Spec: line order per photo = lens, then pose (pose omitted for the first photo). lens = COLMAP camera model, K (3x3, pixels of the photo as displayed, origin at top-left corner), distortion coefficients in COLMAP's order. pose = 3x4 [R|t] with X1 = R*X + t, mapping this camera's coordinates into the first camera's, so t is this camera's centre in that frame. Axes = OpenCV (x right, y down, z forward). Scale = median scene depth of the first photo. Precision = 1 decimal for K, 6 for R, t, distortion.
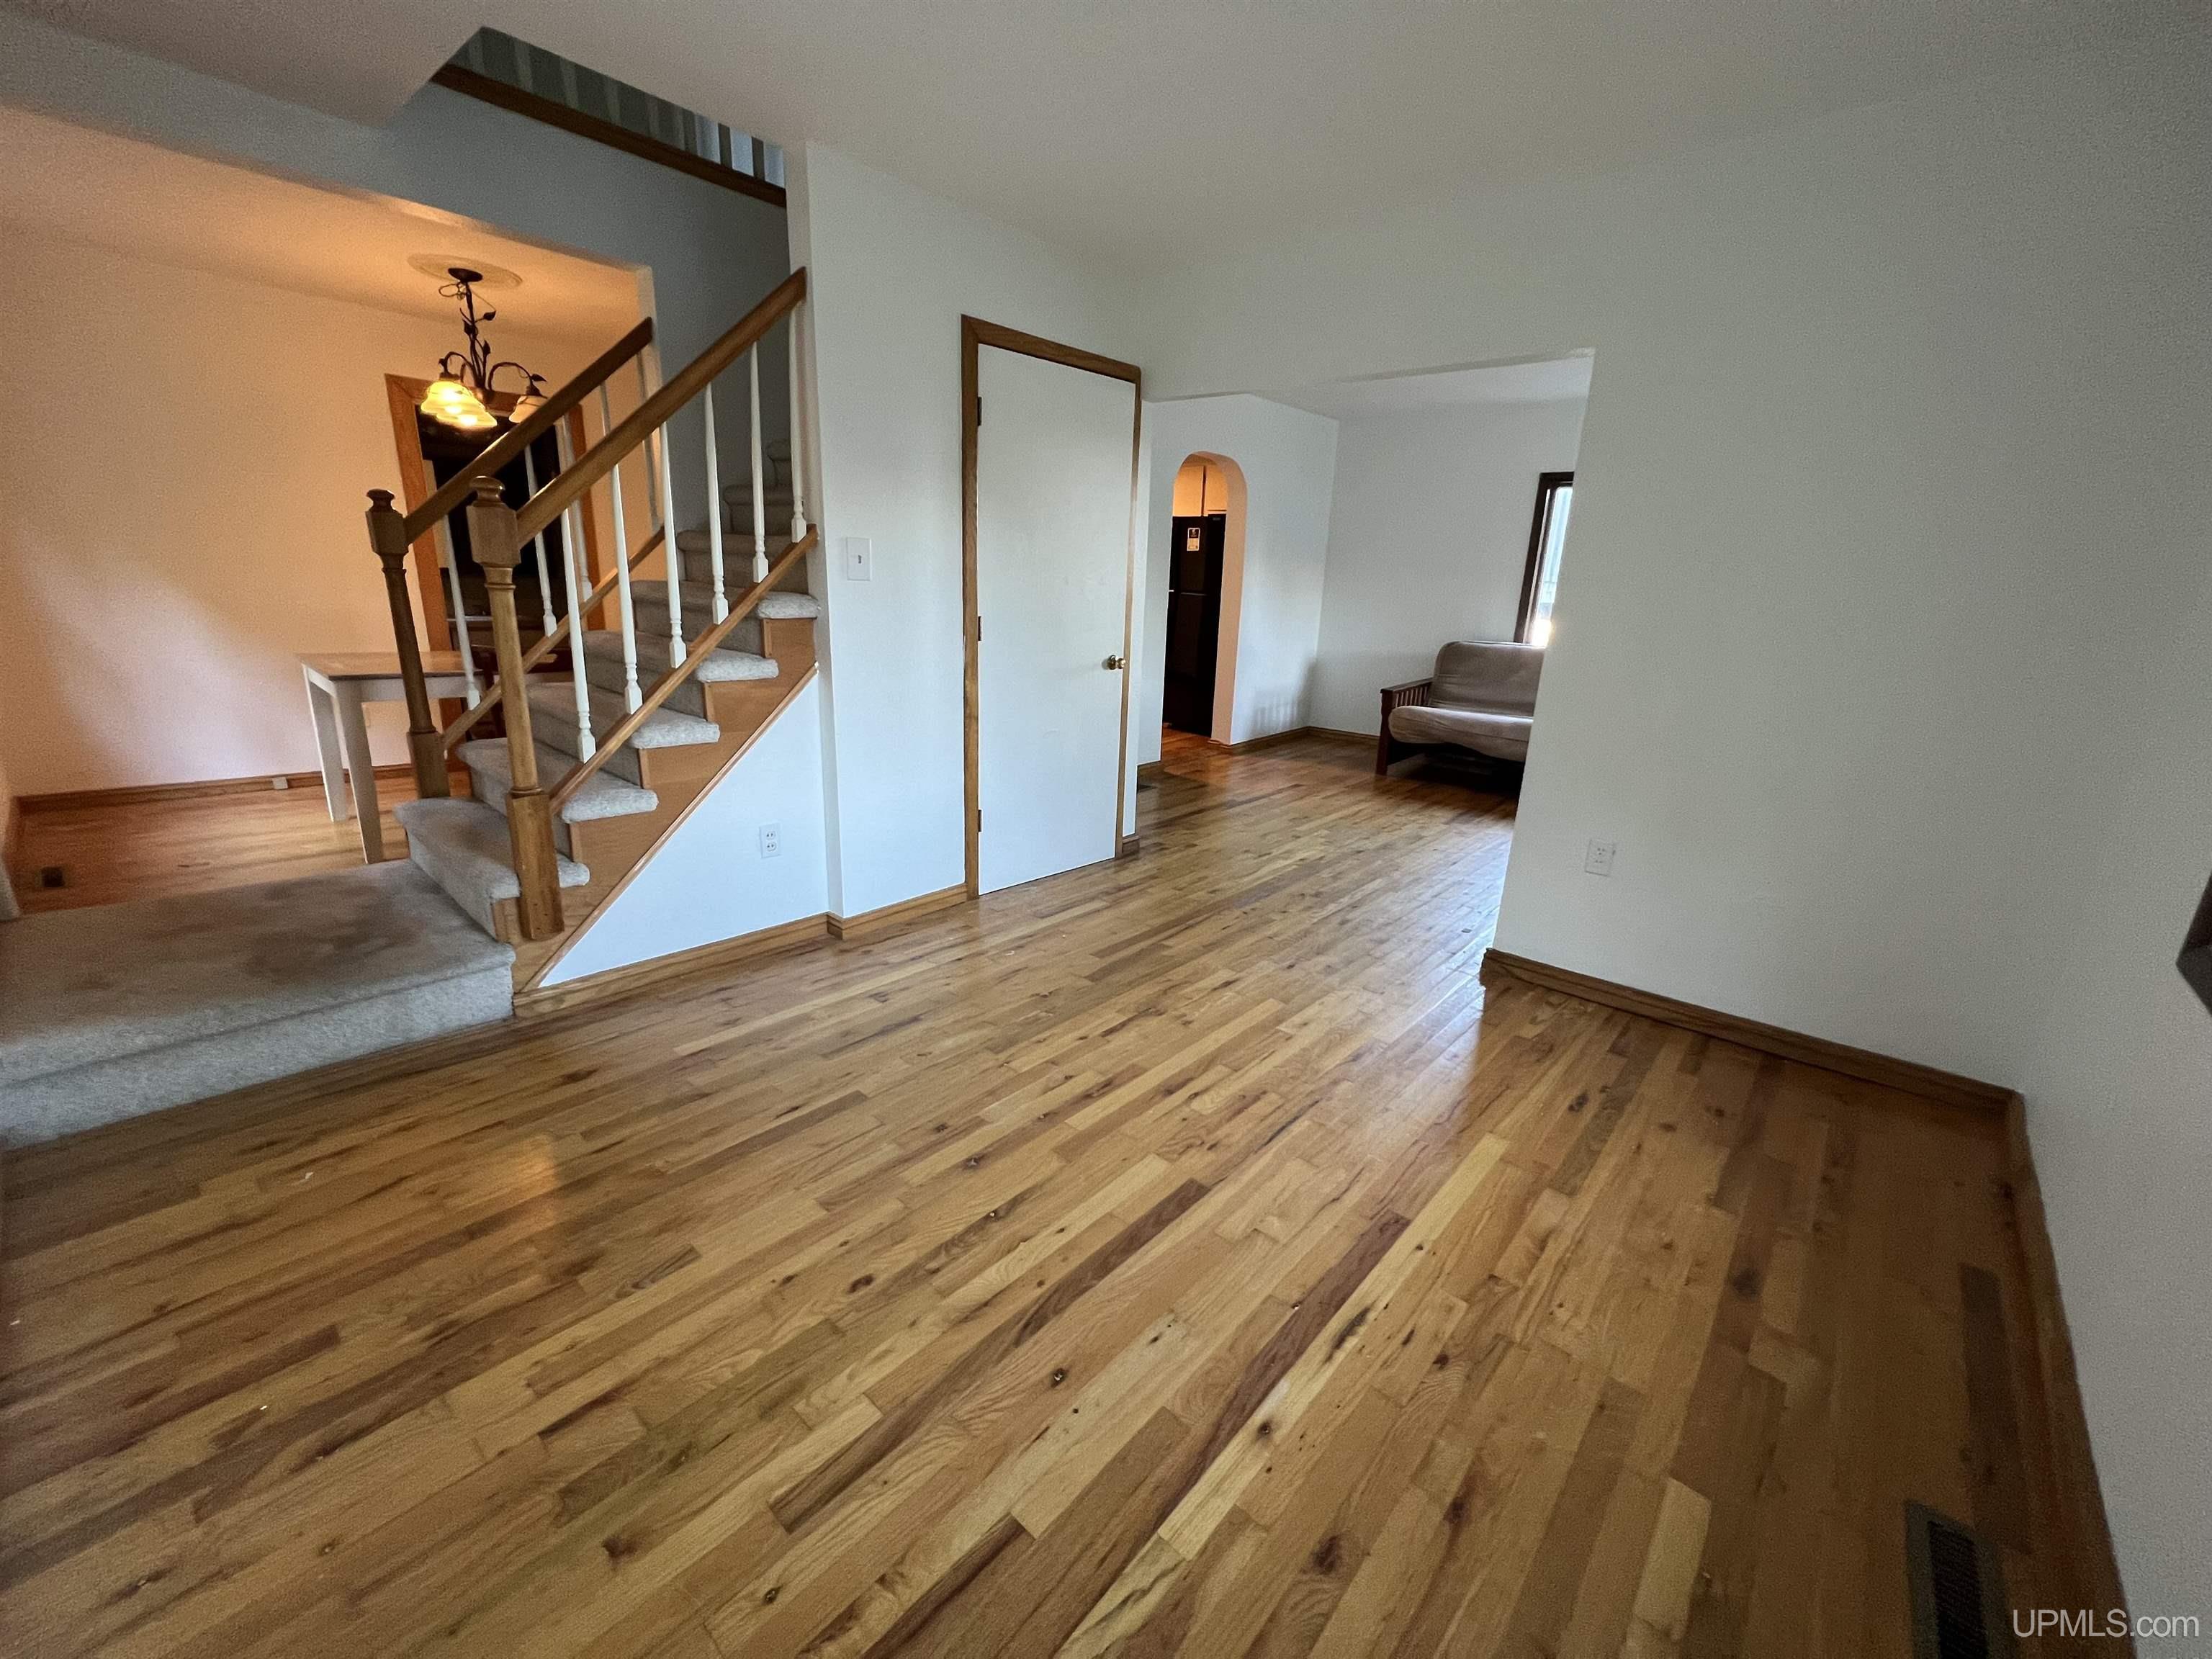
lens RADIAL K [[895.0, 0, 1097.2], [0, 895.0, 826.9], [0, 0, 1]] dist [0.000156, -0.000081]
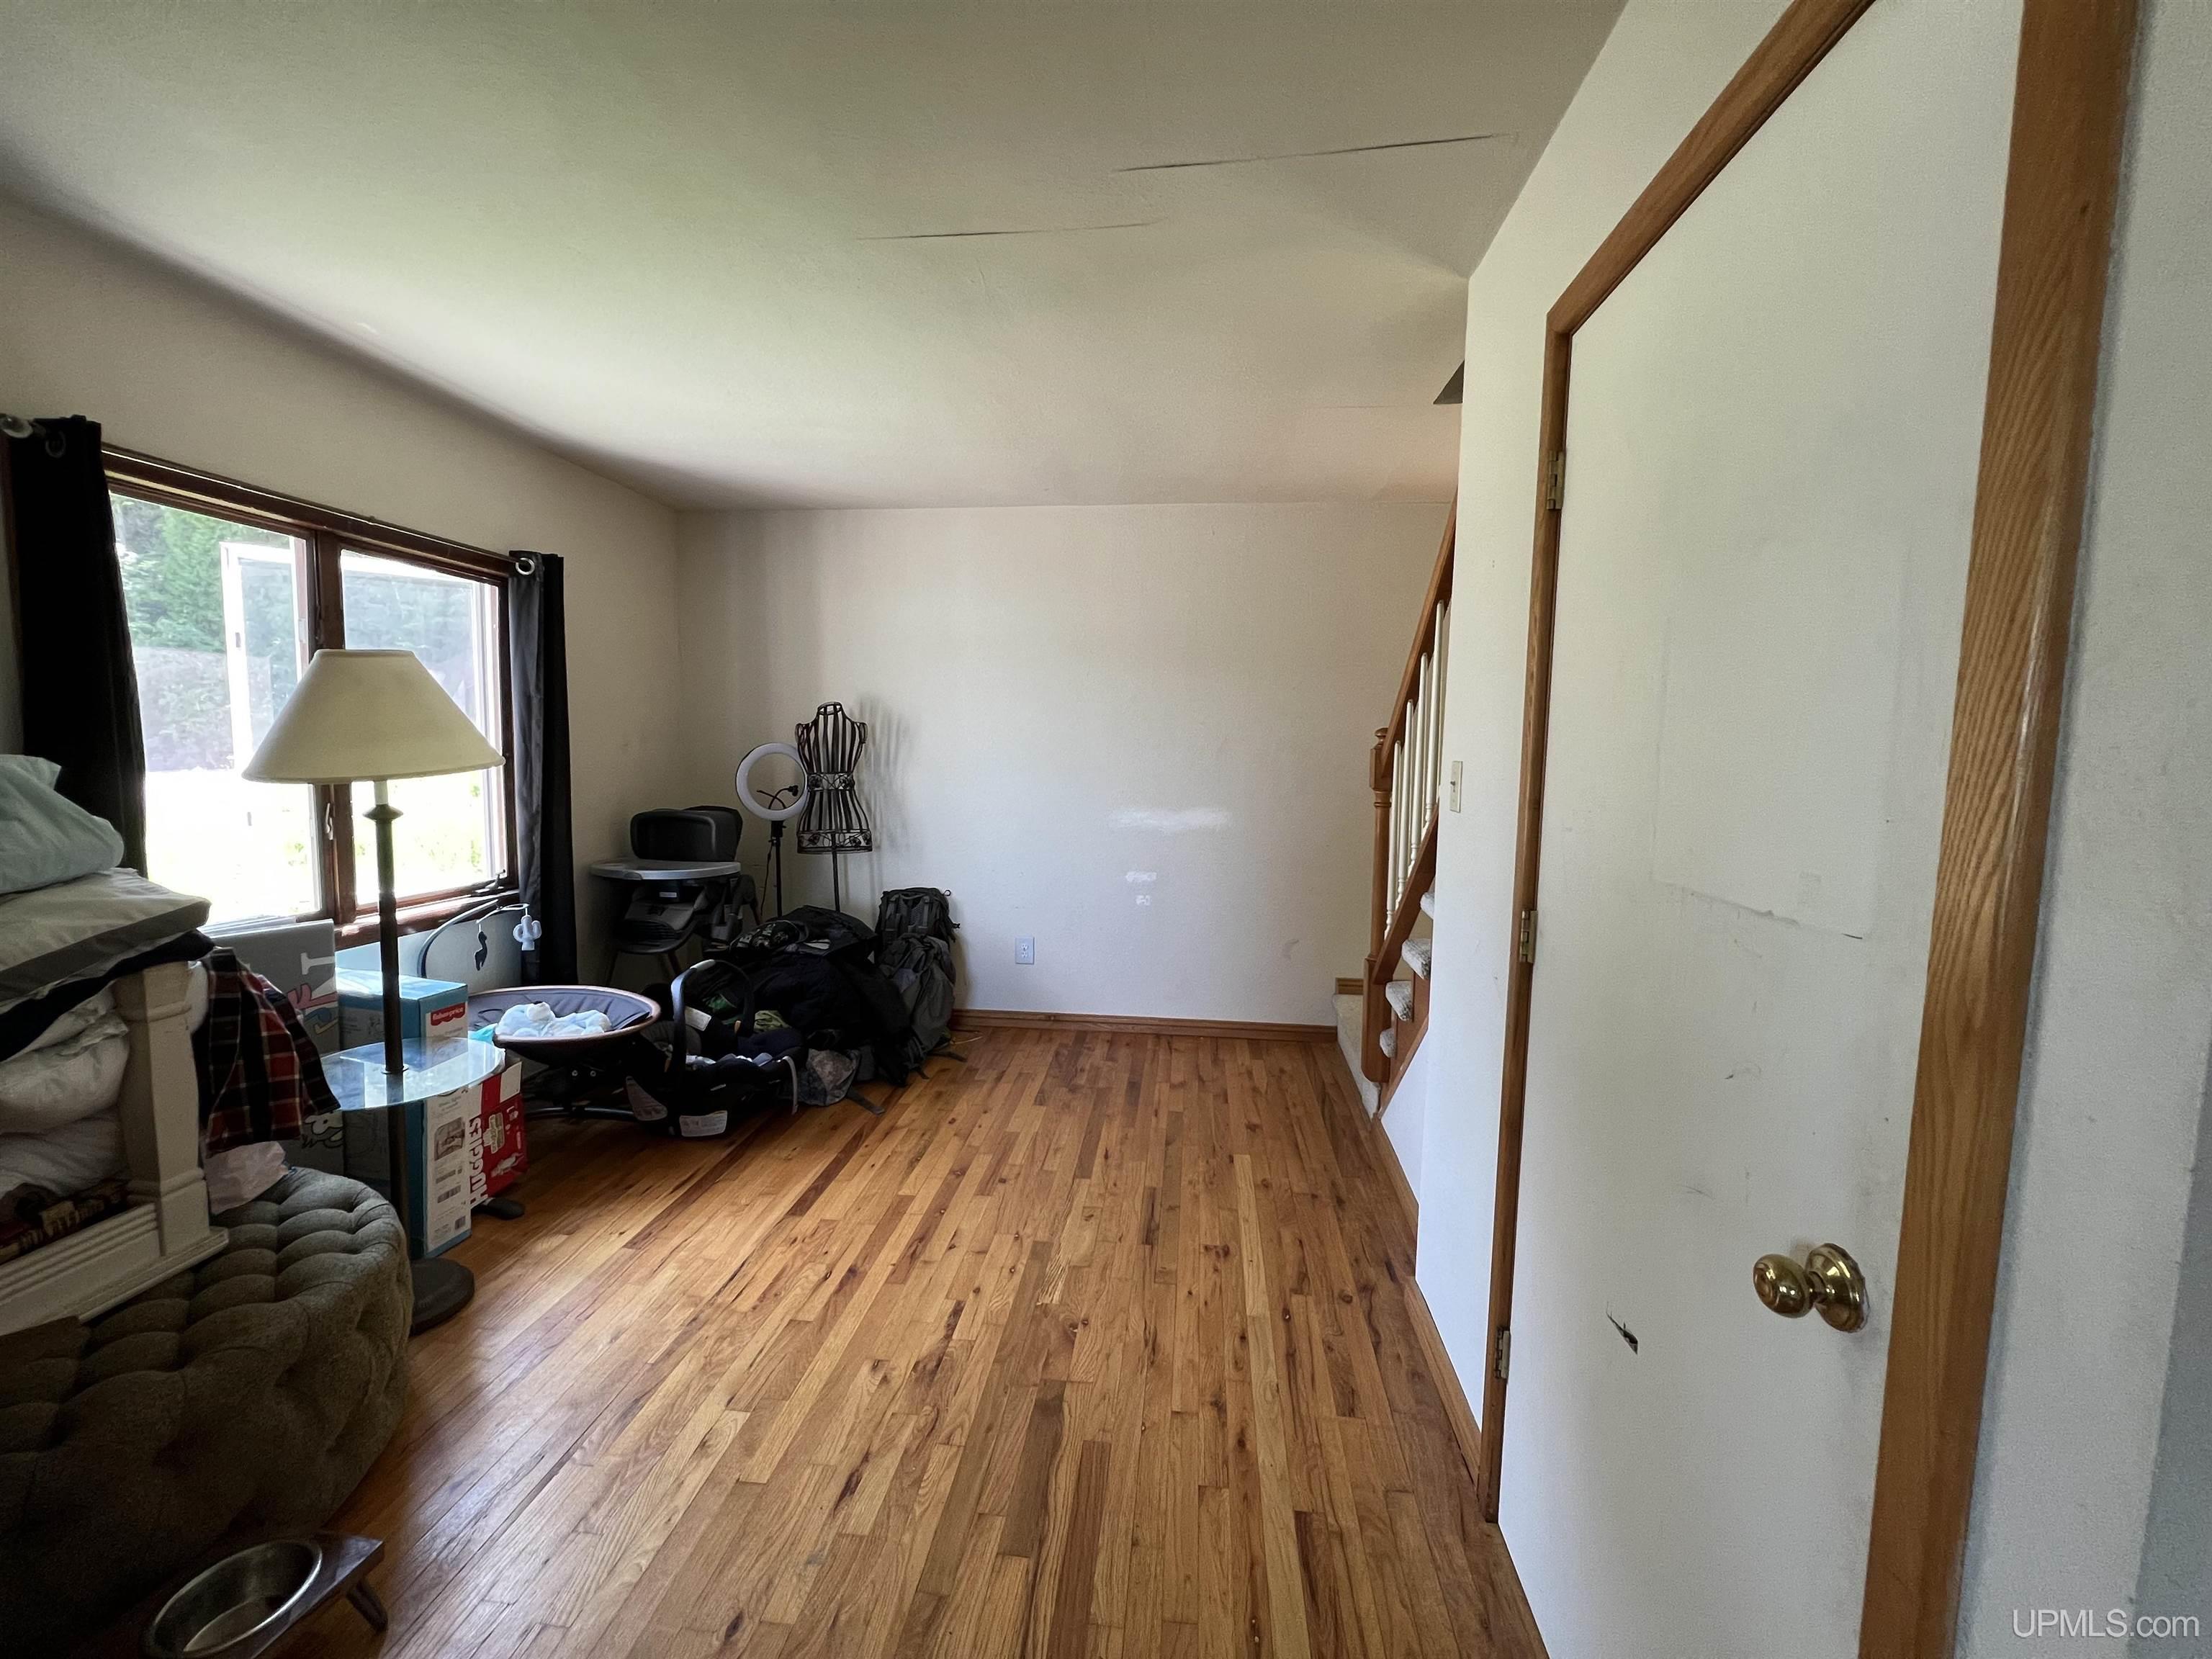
lens RADIAL K [[895.0, 0, 1097.2], [0, 895.0, 826.9], [0, 0, 1]] dist [0.000156, -0.000081]
pose [[-0.813659, 0.001805, -0.581340, 0.481276], [-0.202042, 0.936781, 0.285692, -0.562133], [0.545104, 0.349911, -0.761856, 1.899969]]
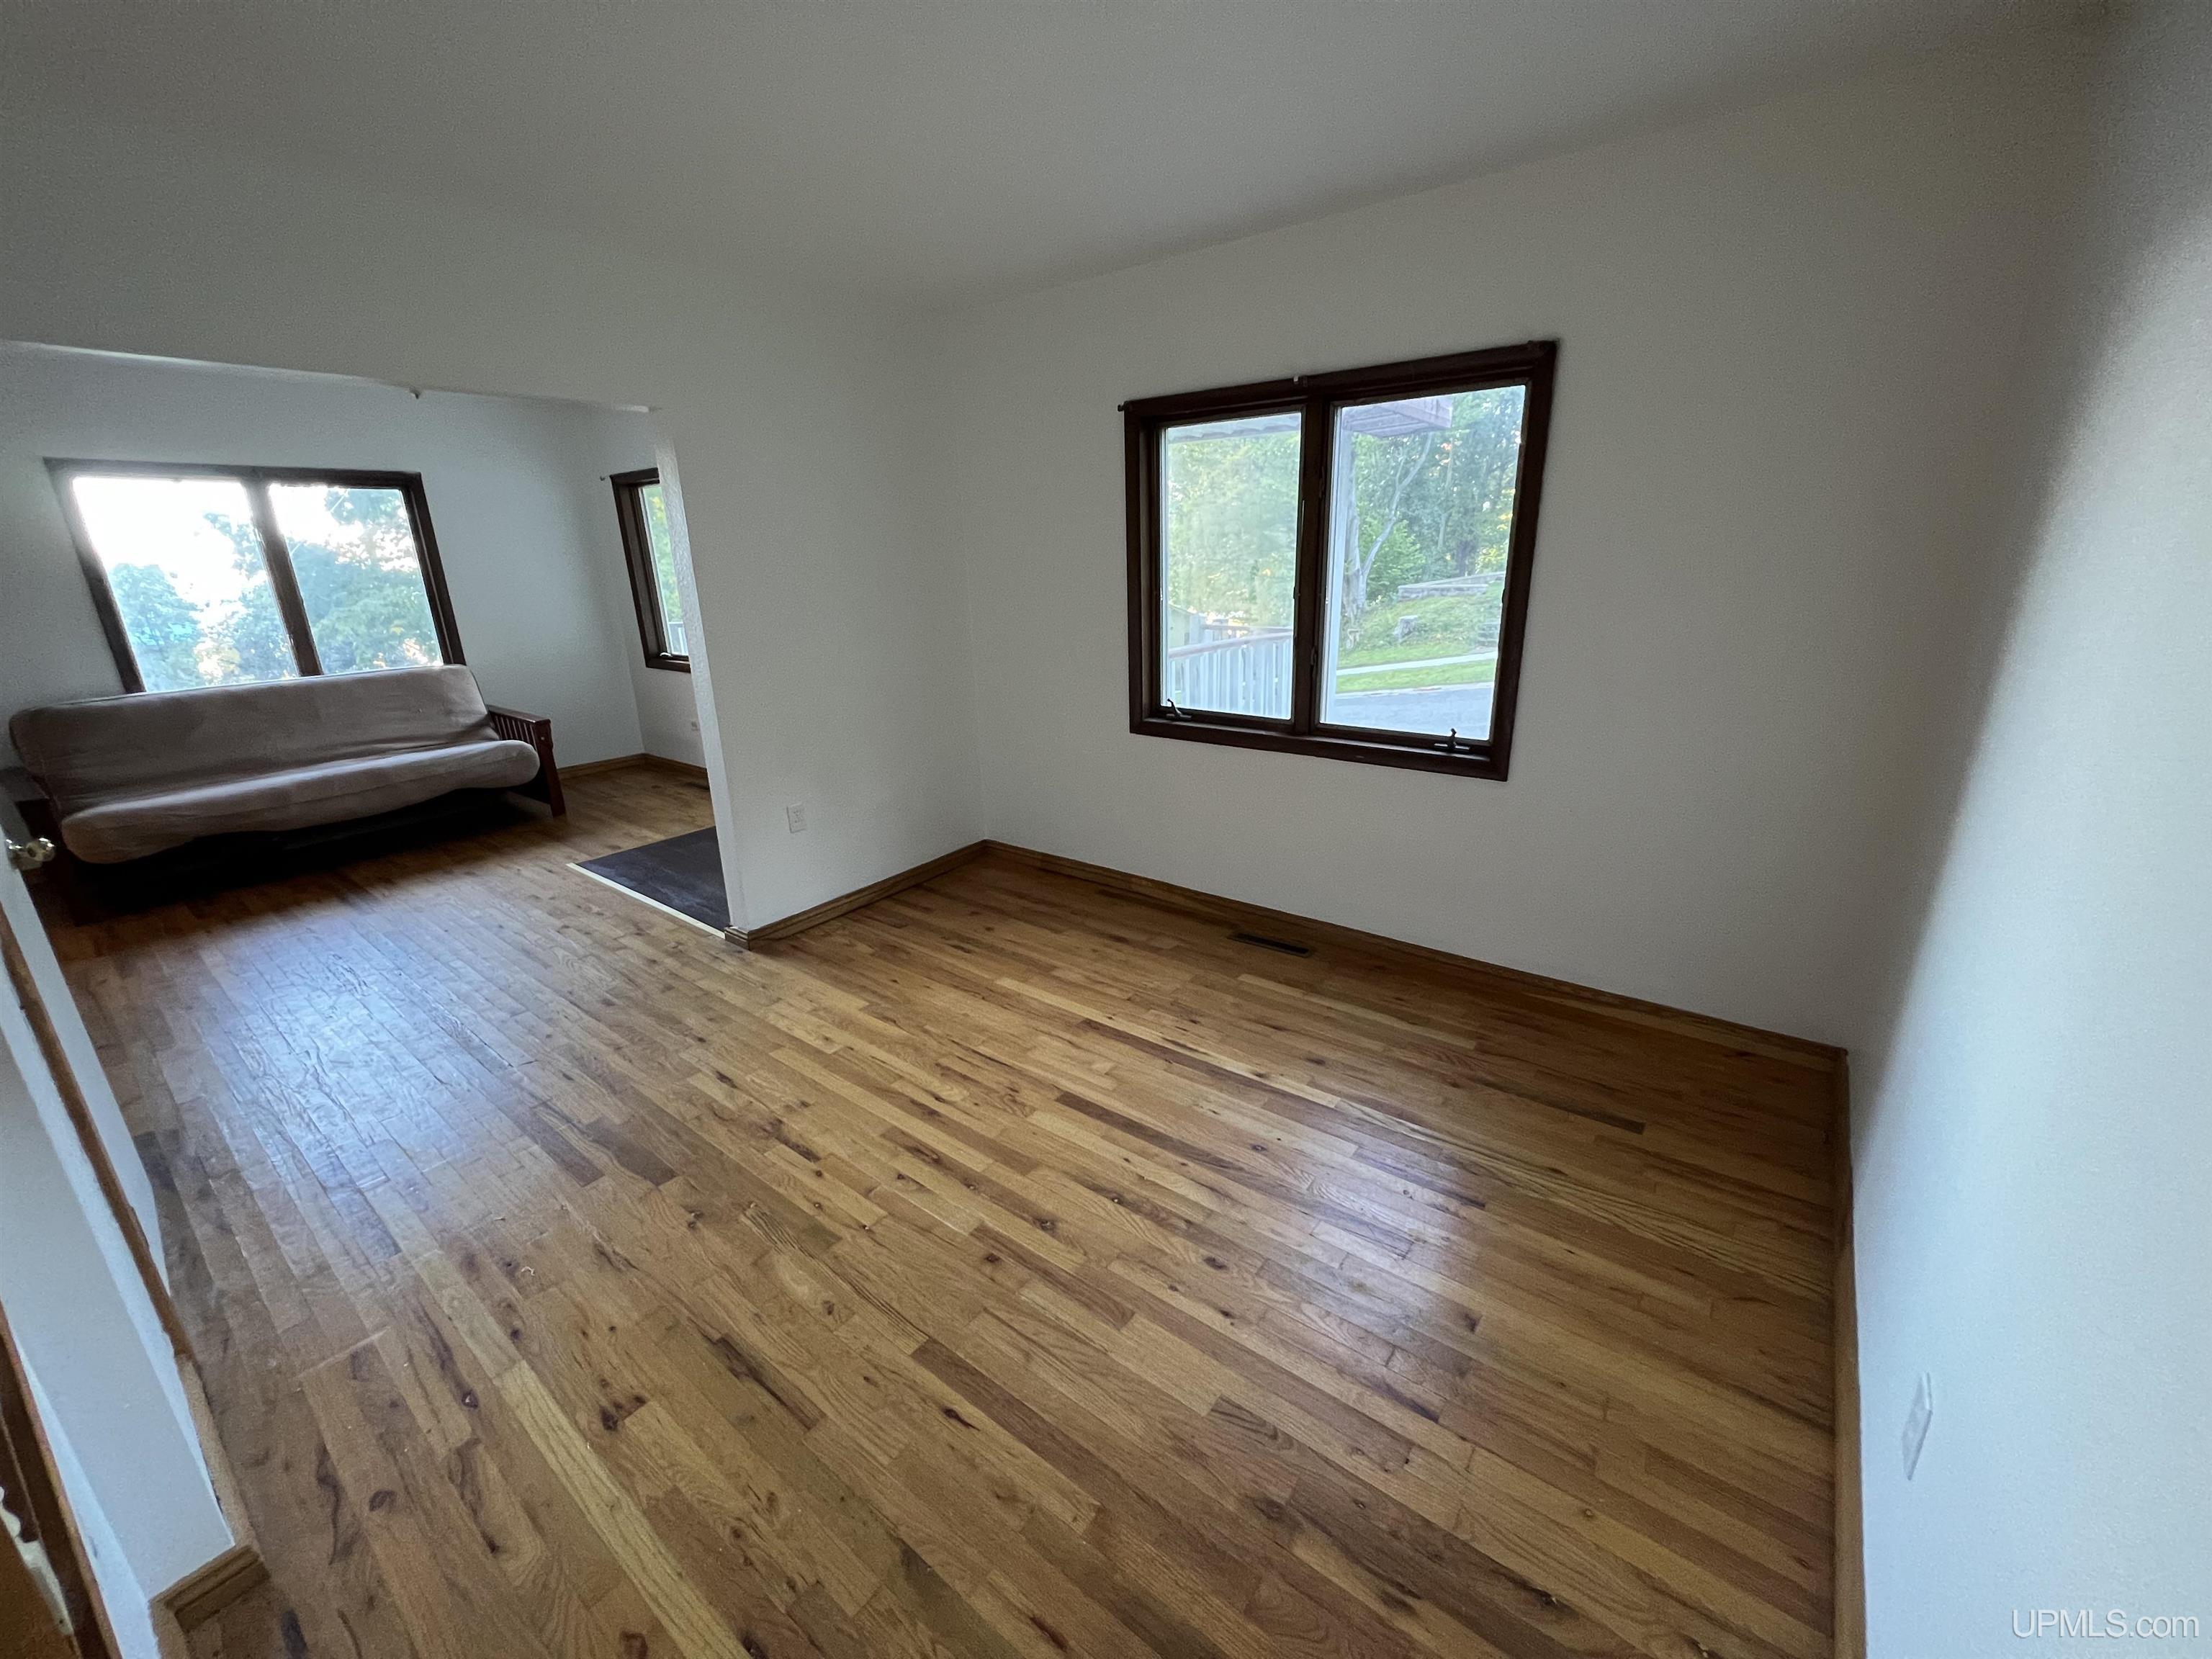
lens RADIAL K [[876.4, 0, 1109.5], [0, 876.4, 825.6], [0, 0, 1]] dist [0.001470, 0.000123]
pose [[-0.074201, -0.333013, 0.939998, -0.891924], [0.293250, 0.893635, 0.339736, -0.341581], [-0.953152, 0.300863, 0.031347, 0.716761]]
